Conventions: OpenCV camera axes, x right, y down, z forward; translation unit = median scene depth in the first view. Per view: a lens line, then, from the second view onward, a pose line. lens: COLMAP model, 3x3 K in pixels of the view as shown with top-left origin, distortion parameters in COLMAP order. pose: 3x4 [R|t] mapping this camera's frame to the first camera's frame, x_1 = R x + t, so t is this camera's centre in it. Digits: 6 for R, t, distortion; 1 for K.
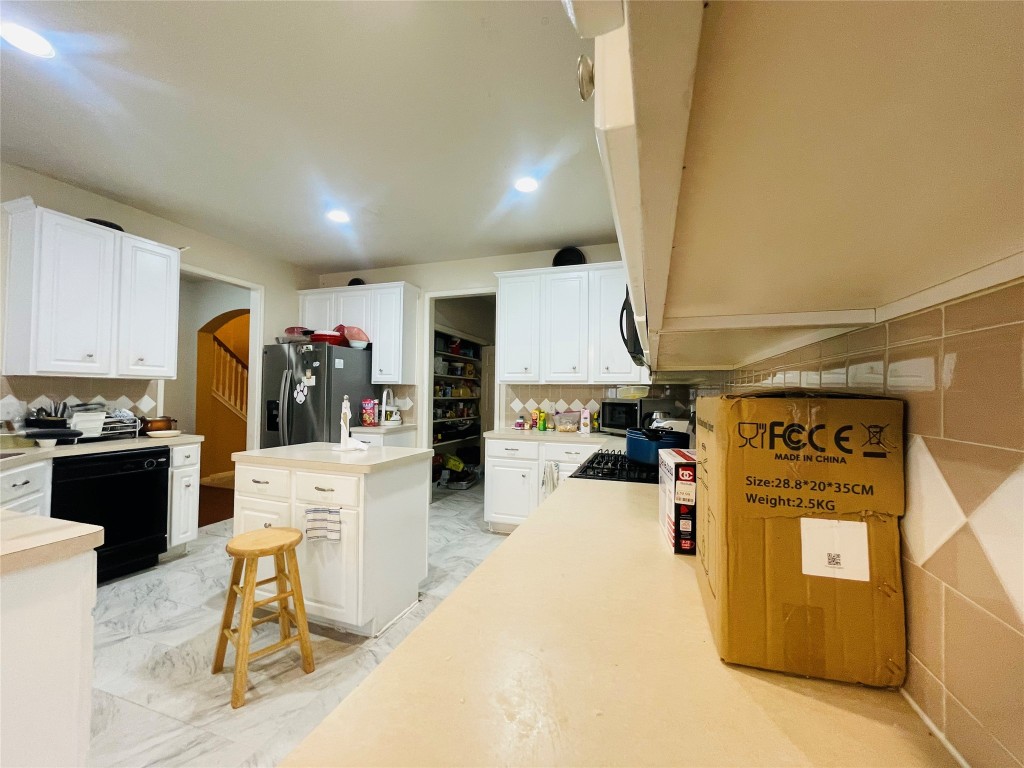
lens RADIAL K [[412.9, 0, 512.0], [0, 412.9, 384.0], [0, 0, 1]] dist [-0.003706, 0.000335]
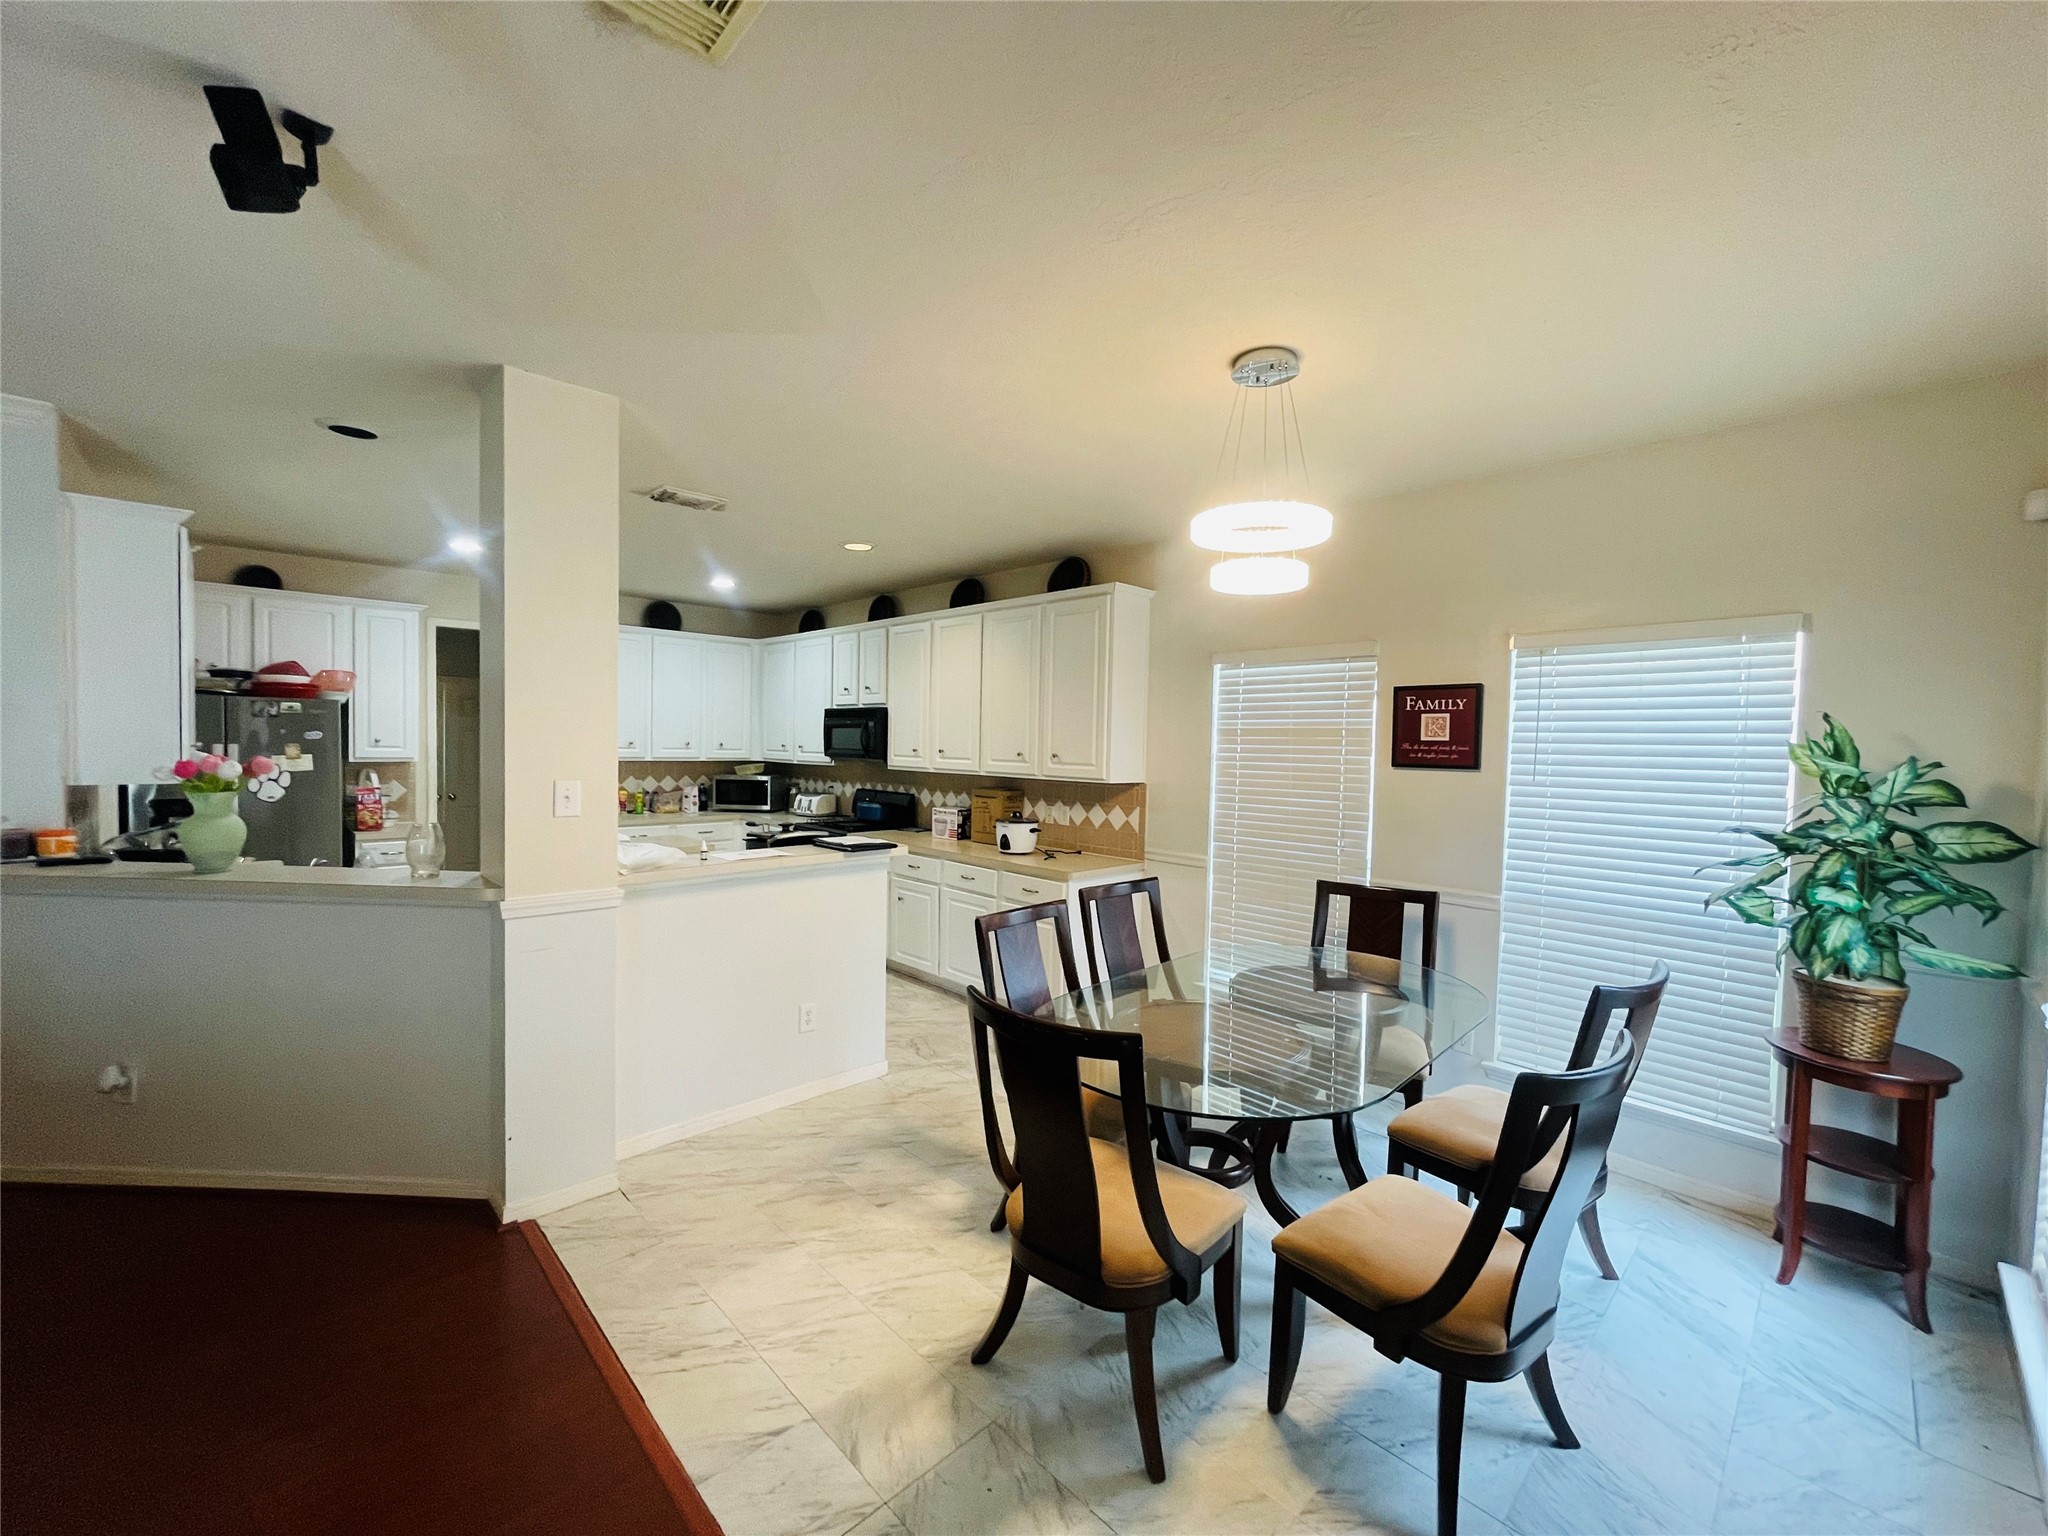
lens RADIAL K [[825.8, 0, 1024.0], [0, 825.8, 768.0], [0, 0, 1]] dist [-0.003706, 0.000335]
pose [[0.460458, -0.030835, 0.887146, -1.030150], [-0.035589, 0.997952, 0.053158, -0.097804], [-0.886968, -0.056050, 0.458418, -0.471682]]
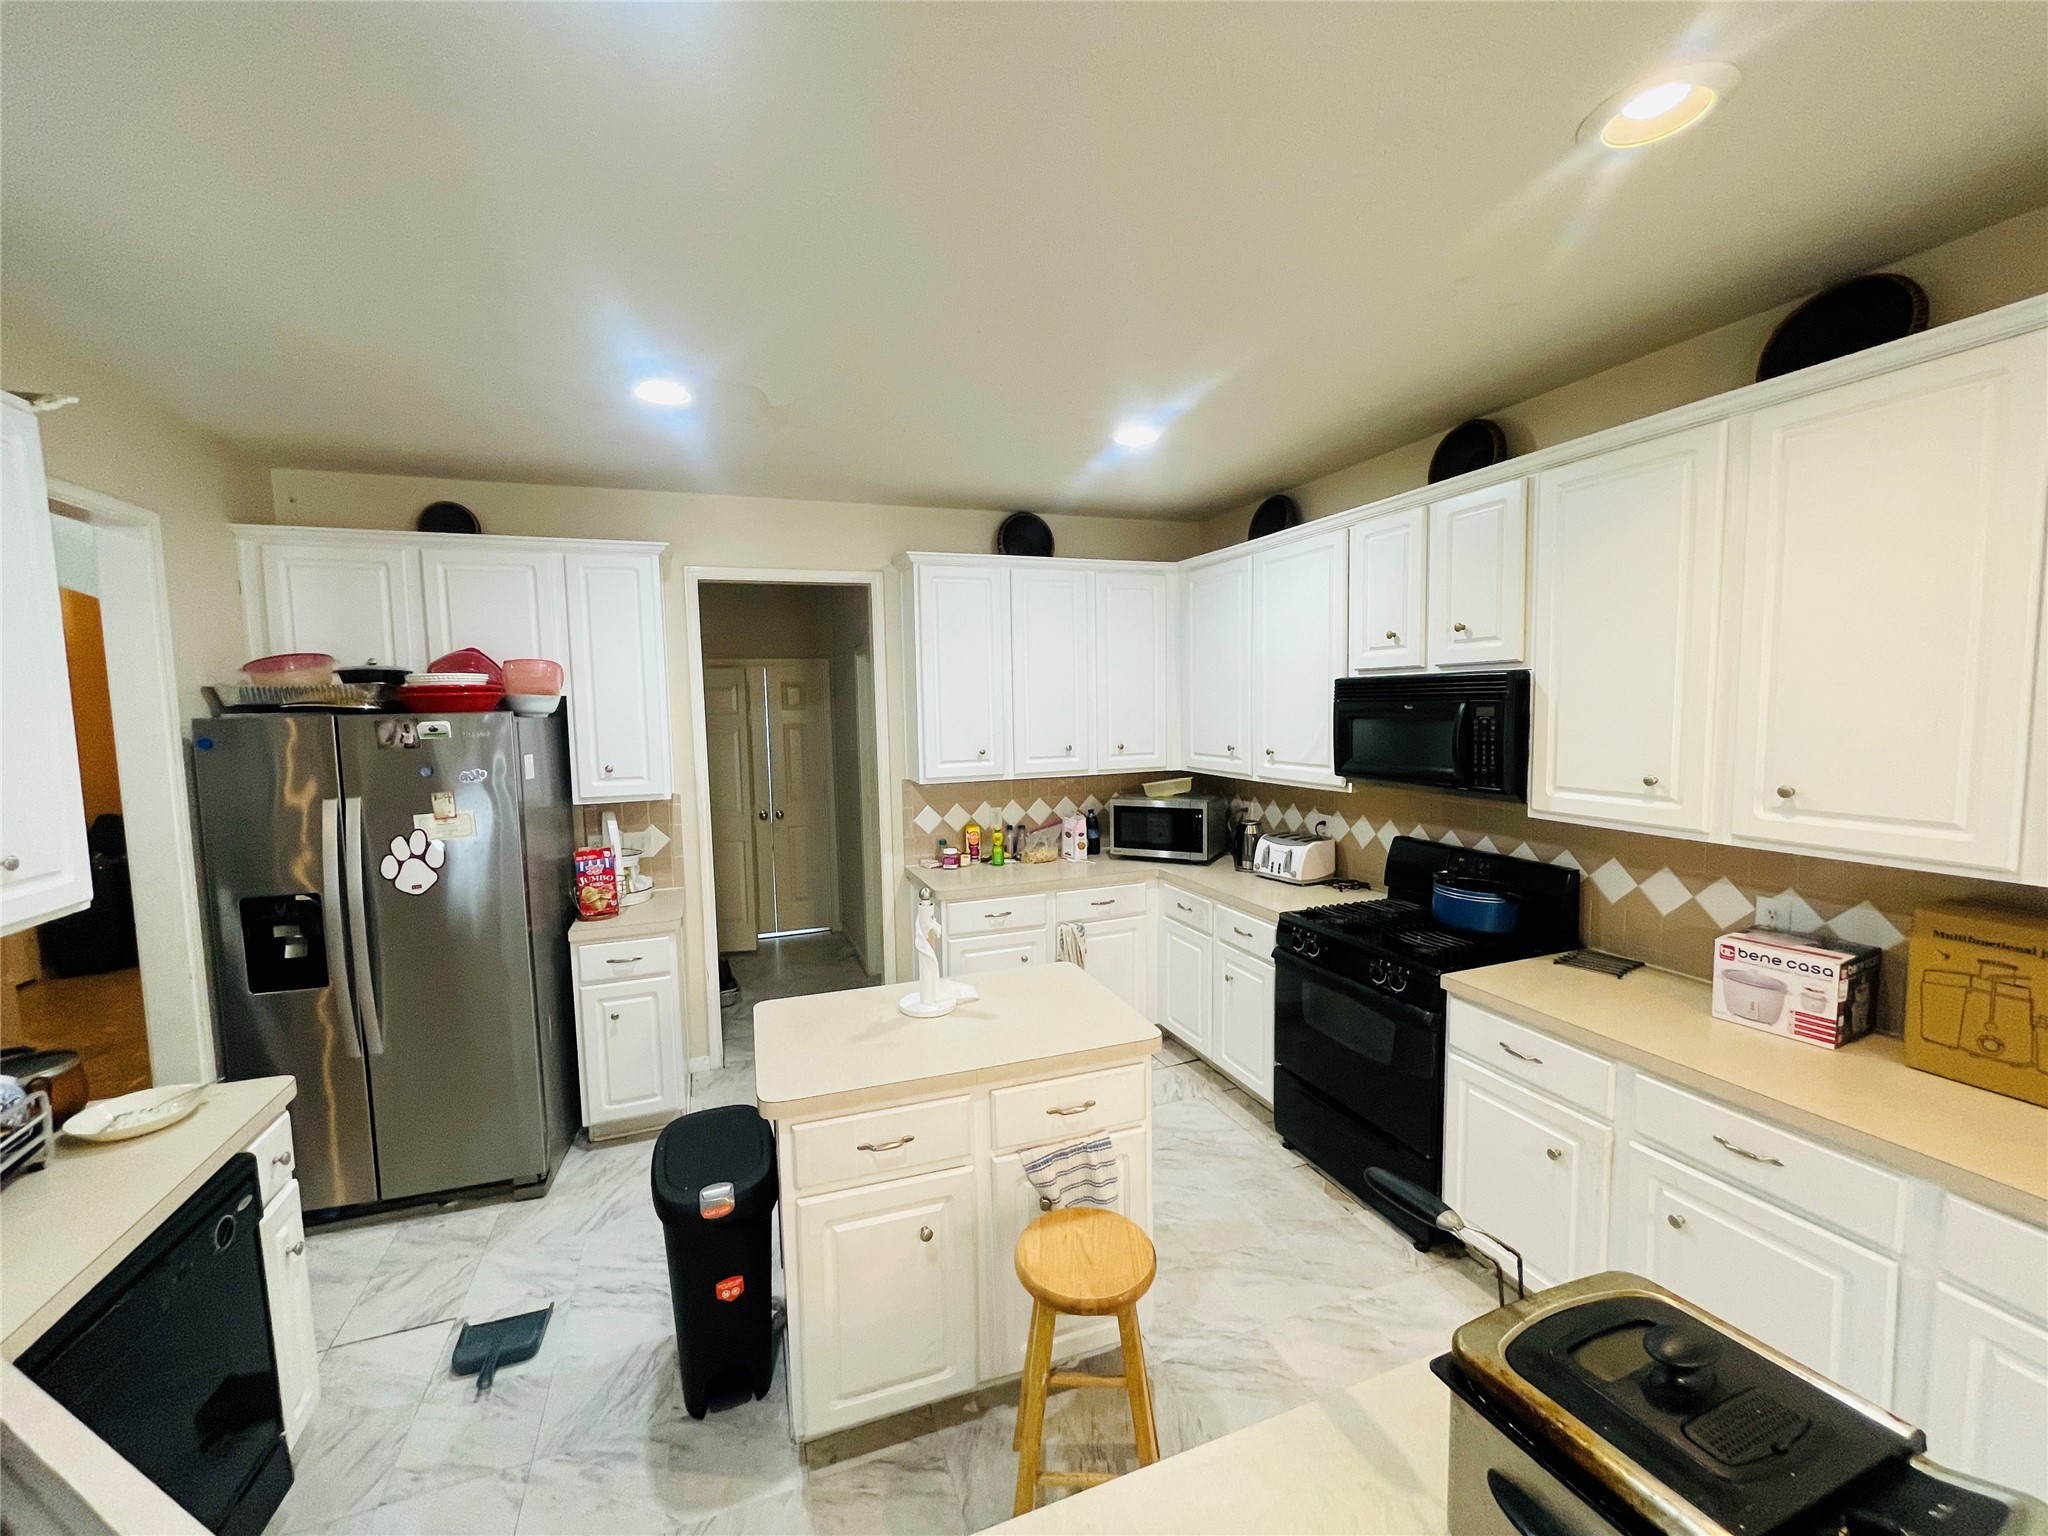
lens RADIAL K [[825.8, 0, 1024.0], [0, 825.8, 768.0], [0, 0, 1]] dist [-0.003706, 0.000335]
pose [[0.775492, -0.079486, 0.626334, -0.528115], [0.015685, 0.994163, 0.106746, -0.117167], [-0.631163, -0.072957, 0.772211, 0.163372]]
